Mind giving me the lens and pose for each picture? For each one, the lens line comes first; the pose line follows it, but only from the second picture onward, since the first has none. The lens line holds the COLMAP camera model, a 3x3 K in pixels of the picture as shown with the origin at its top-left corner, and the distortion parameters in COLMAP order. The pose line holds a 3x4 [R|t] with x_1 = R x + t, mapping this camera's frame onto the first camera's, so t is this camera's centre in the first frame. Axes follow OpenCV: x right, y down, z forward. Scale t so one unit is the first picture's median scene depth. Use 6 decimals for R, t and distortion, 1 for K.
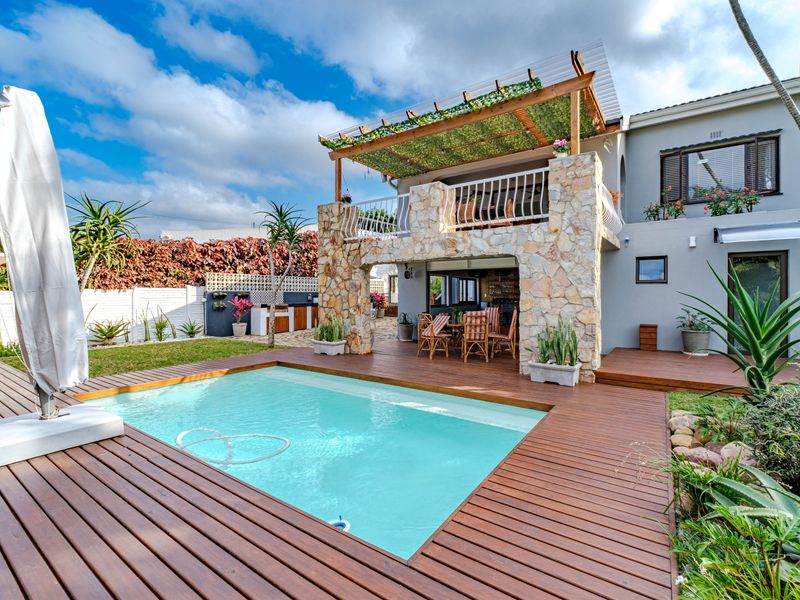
lens RADIAL K [[382.1, 0, 410.2], [0, 382.1, 296.8], [0, 0, 1]] dist [-0.000433, -0.000582]
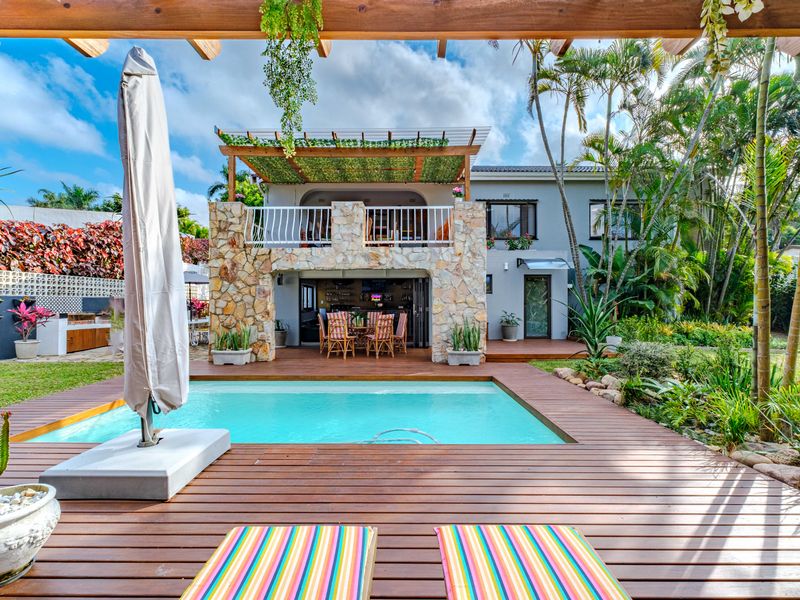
lens RADIAL K [[384.8, 0, 400.0], [0, 384.8, 300.0], [0, 0, 1]] dist [0.000295, 0.000054]
pose [[0.821070, 0.004551, 0.570809, -0.418376], [0.002058, 0.999938, -0.010932, 0.004439], [-0.570824, 0.010151, 0.821010, -0.005521]]
